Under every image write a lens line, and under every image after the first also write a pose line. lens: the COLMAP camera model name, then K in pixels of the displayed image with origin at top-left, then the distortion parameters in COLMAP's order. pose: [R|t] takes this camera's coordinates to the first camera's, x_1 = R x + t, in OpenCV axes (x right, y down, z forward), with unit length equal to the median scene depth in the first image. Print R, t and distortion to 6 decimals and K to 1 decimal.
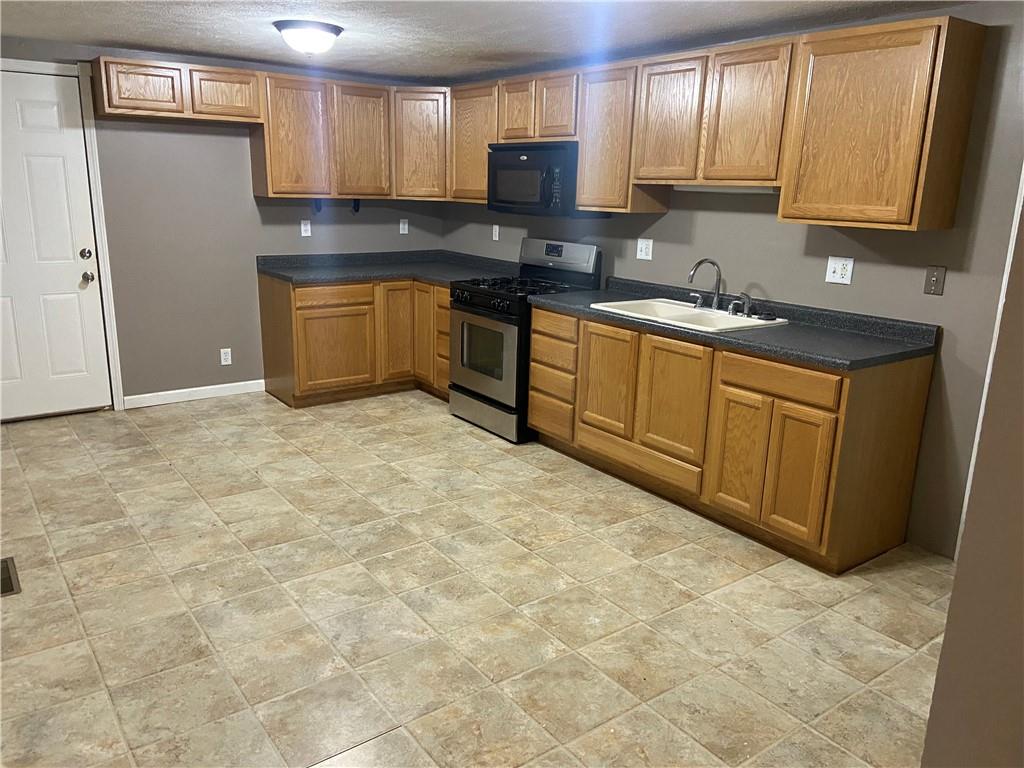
lens RADIAL K [[777.7, 0, 512.0], [0, 777.7, 384.0], [0, 0, 1]] dist [0.099165, -0.120377]
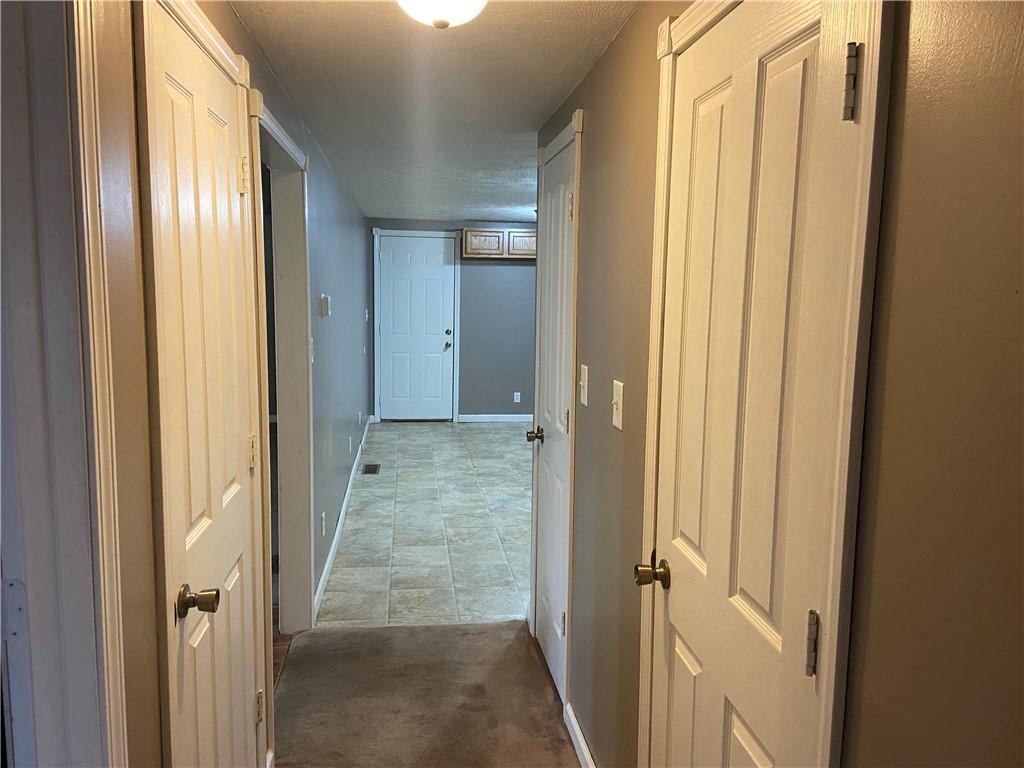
lens RADIAL K [[777.7, 0, 512.0], [0, 777.7, 384.0], [0, 0, 1]] dist [0.099165, -0.120377]
pose [[0.876000, 0.055191, -0.479142, 0.477186], [-0.119600, 0.987260, -0.104941, 0.129720], [0.467246, 0.149234, 0.871442, -0.492353]]
